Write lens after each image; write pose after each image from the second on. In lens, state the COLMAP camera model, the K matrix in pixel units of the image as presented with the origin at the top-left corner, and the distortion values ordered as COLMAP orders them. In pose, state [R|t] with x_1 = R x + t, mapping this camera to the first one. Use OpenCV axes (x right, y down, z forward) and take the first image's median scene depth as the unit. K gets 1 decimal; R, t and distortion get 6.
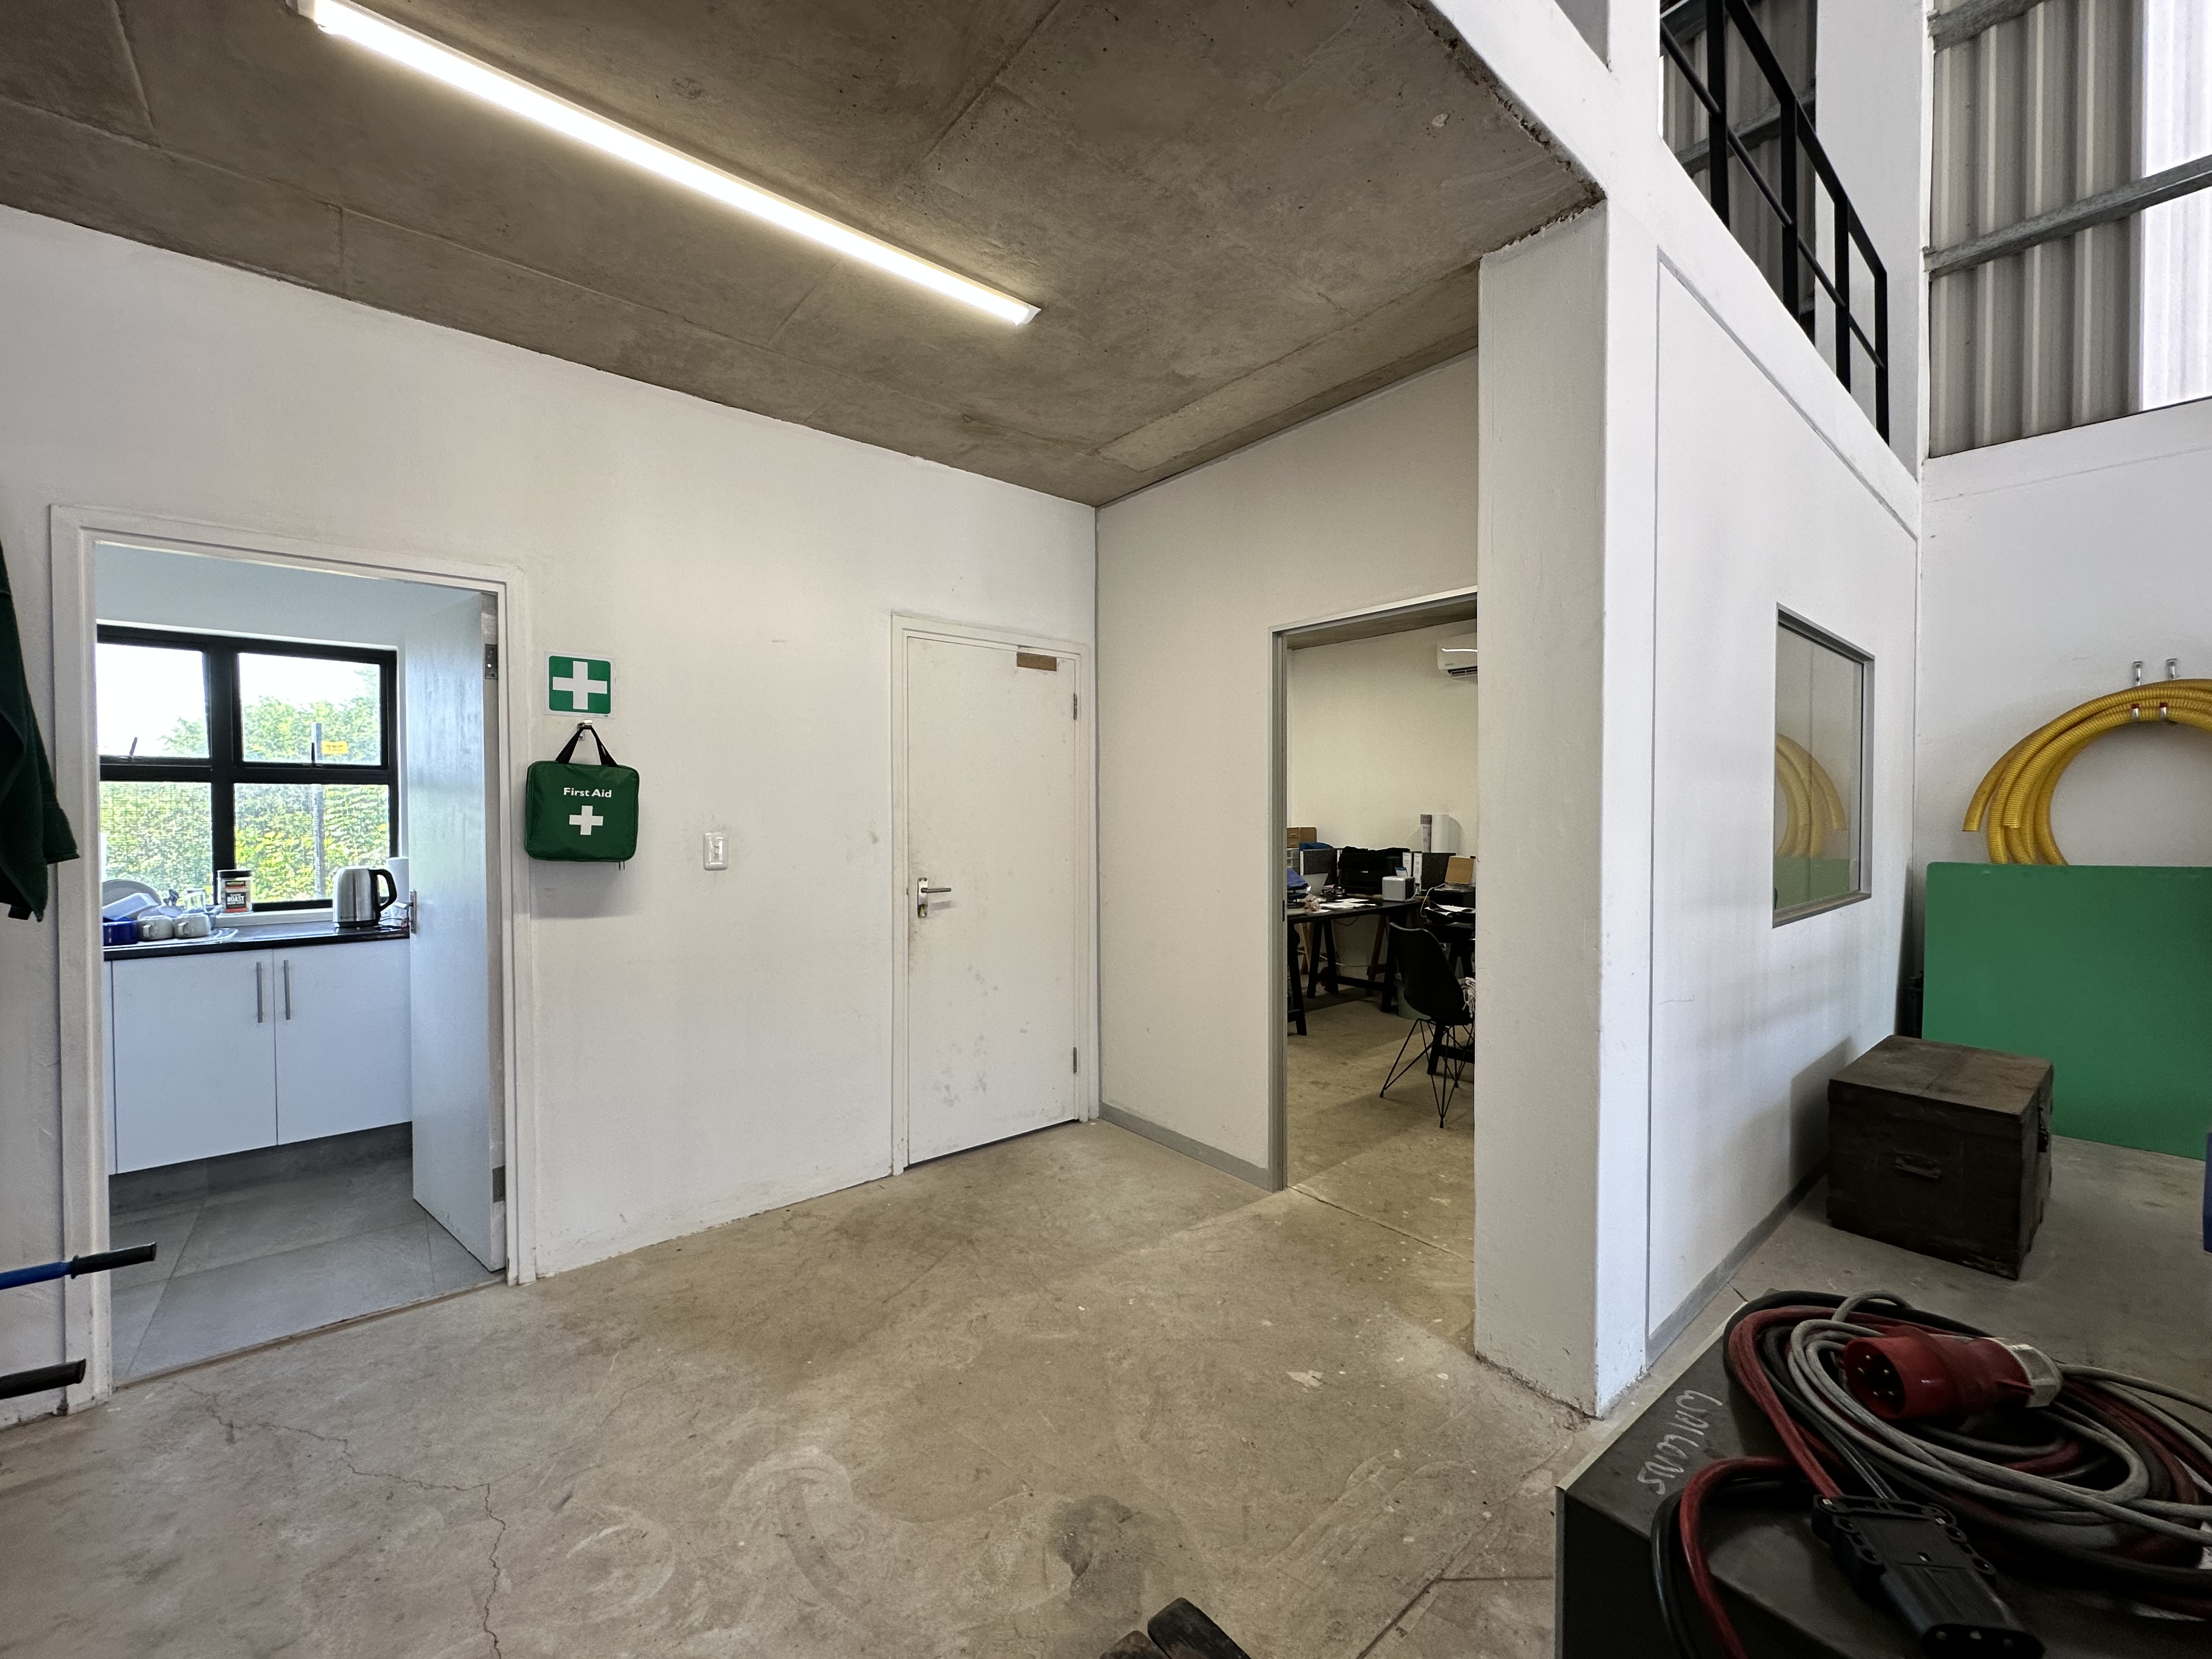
lens RADIAL K [[868.8, 0, 1163.5], [0, 868.8, 828.7], [0, 0, 1]] dist [-0.003146, 0.000467]
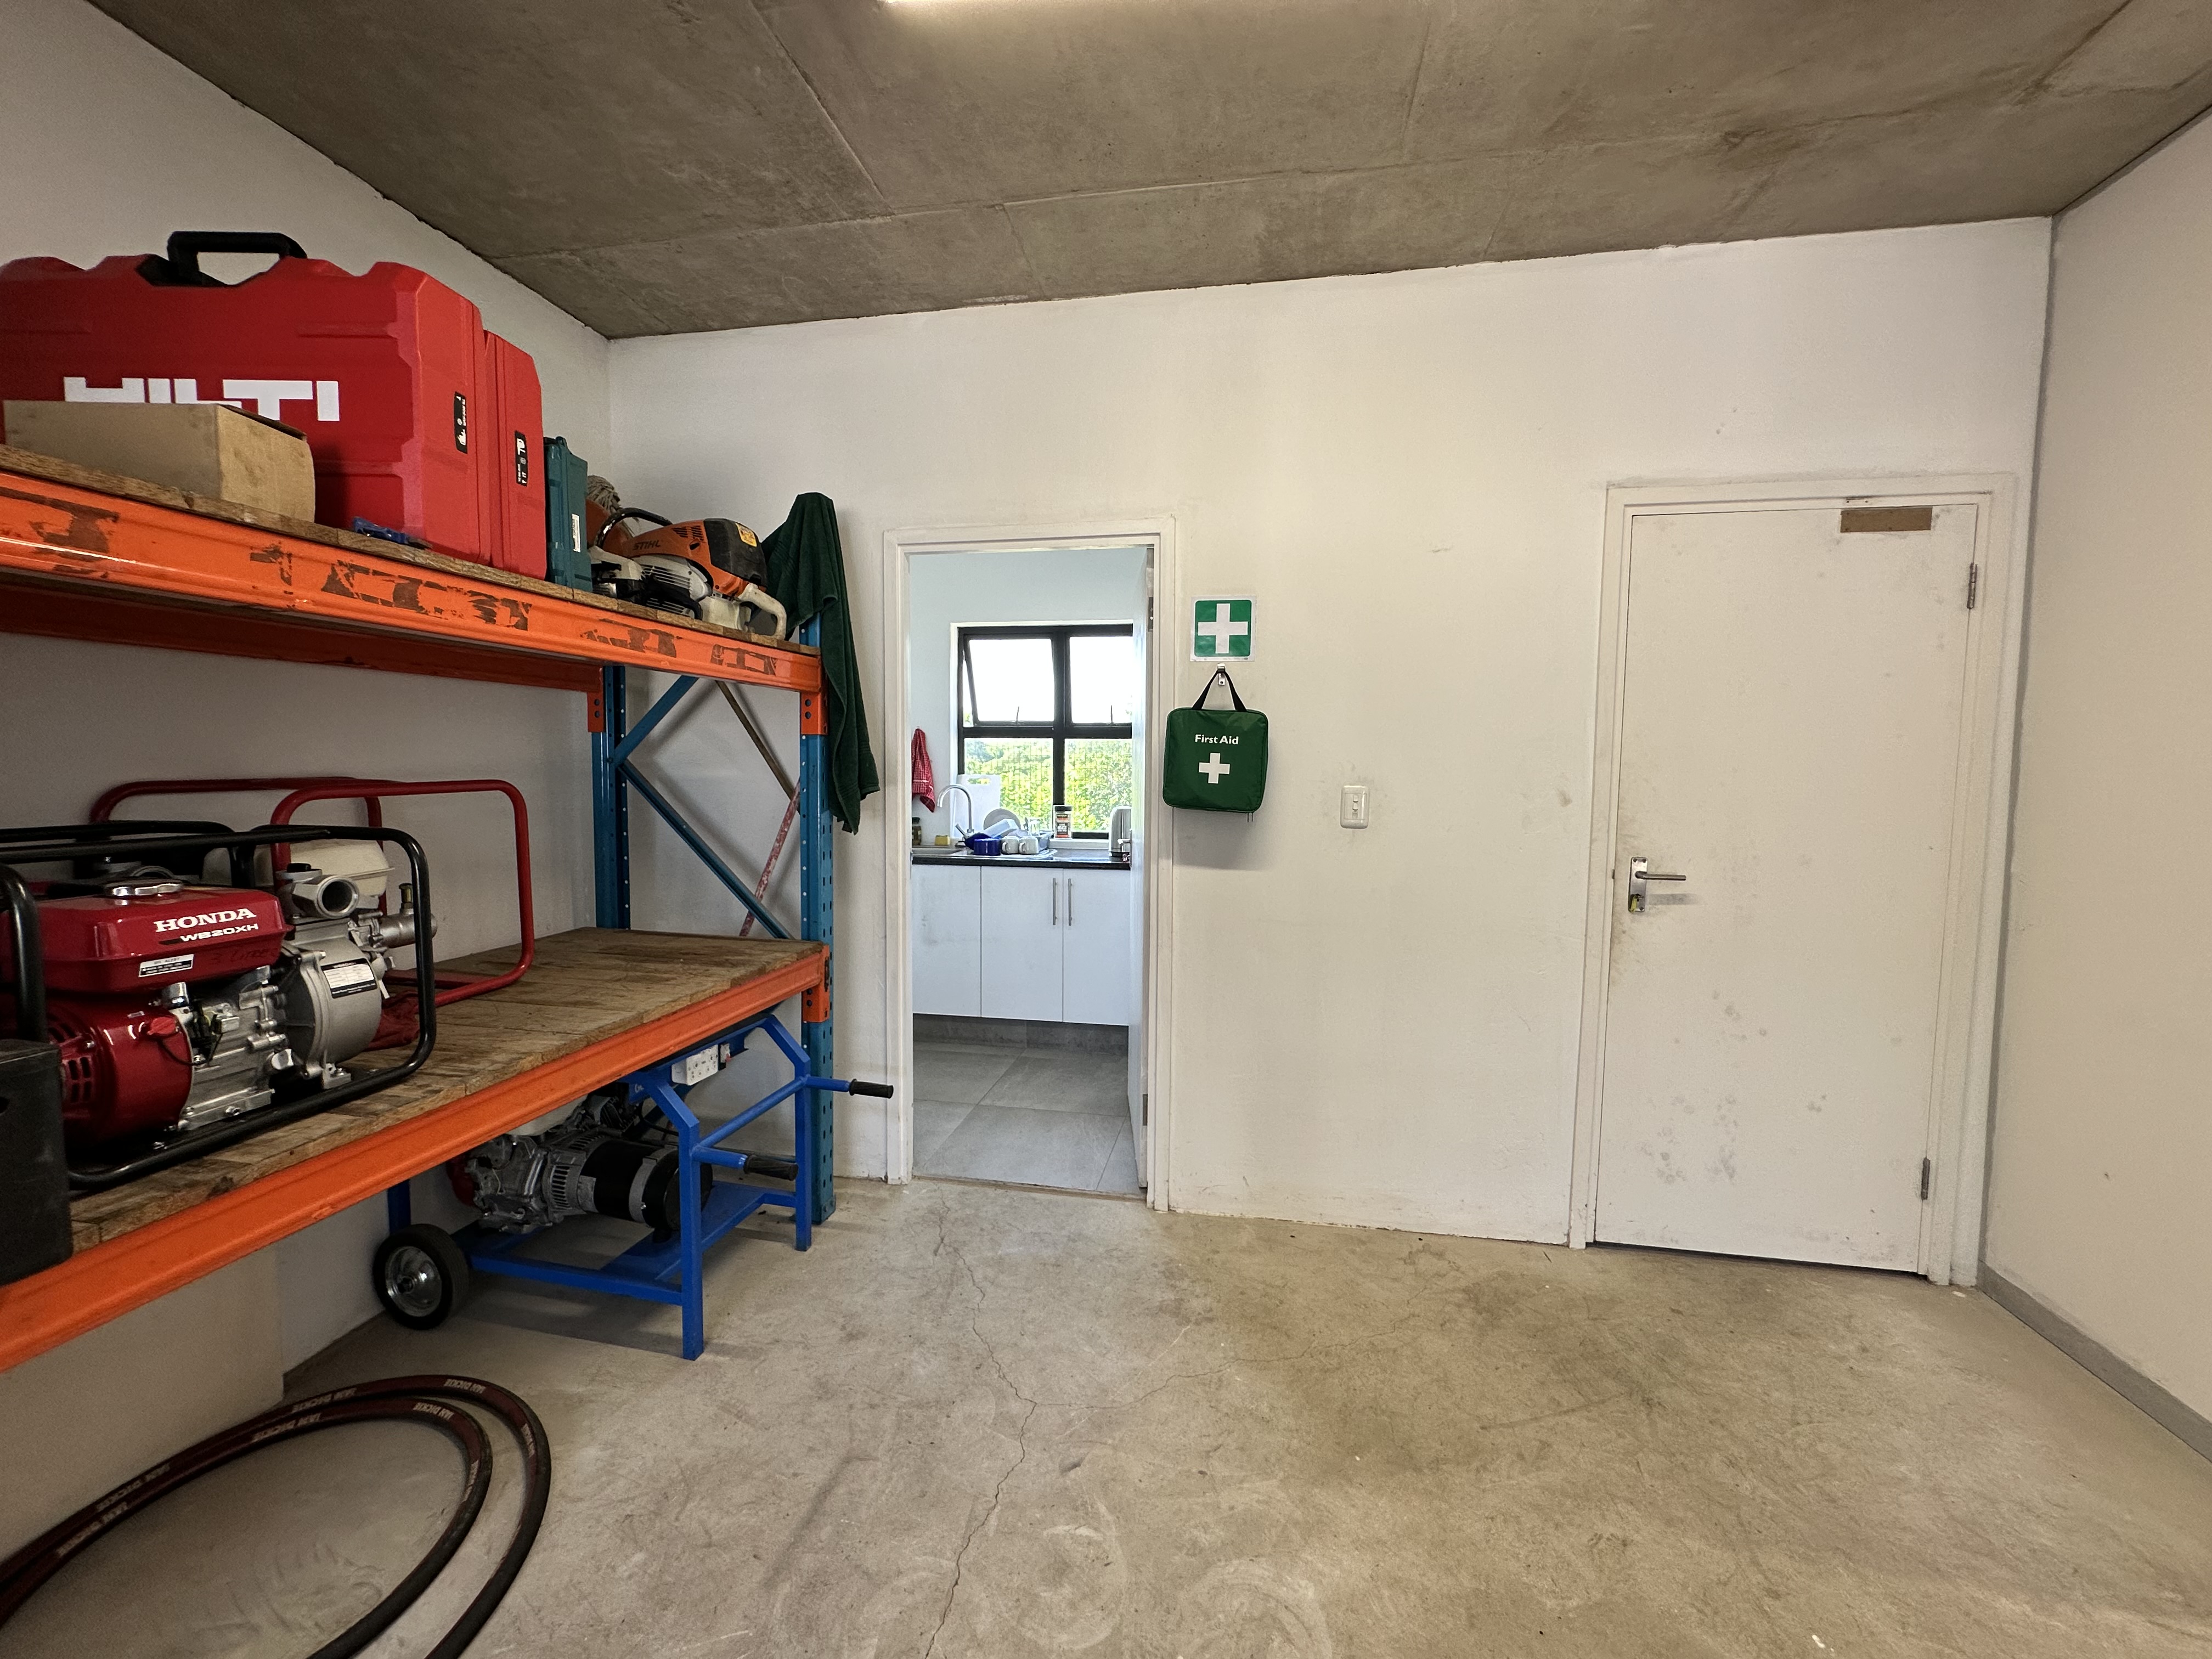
lens RADIAL K [[868.8, 0, 1163.5], [0, 868.8, 828.7], [0, 0, 1]] dist [-0.003146, 0.000467]
pose [[0.604265, 0.061489, -0.794407, 0.065884], [-0.026026, 0.998009, 0.057452, 0.003173], [0.796358, -0.014041, 0.604663, 0.340076]]
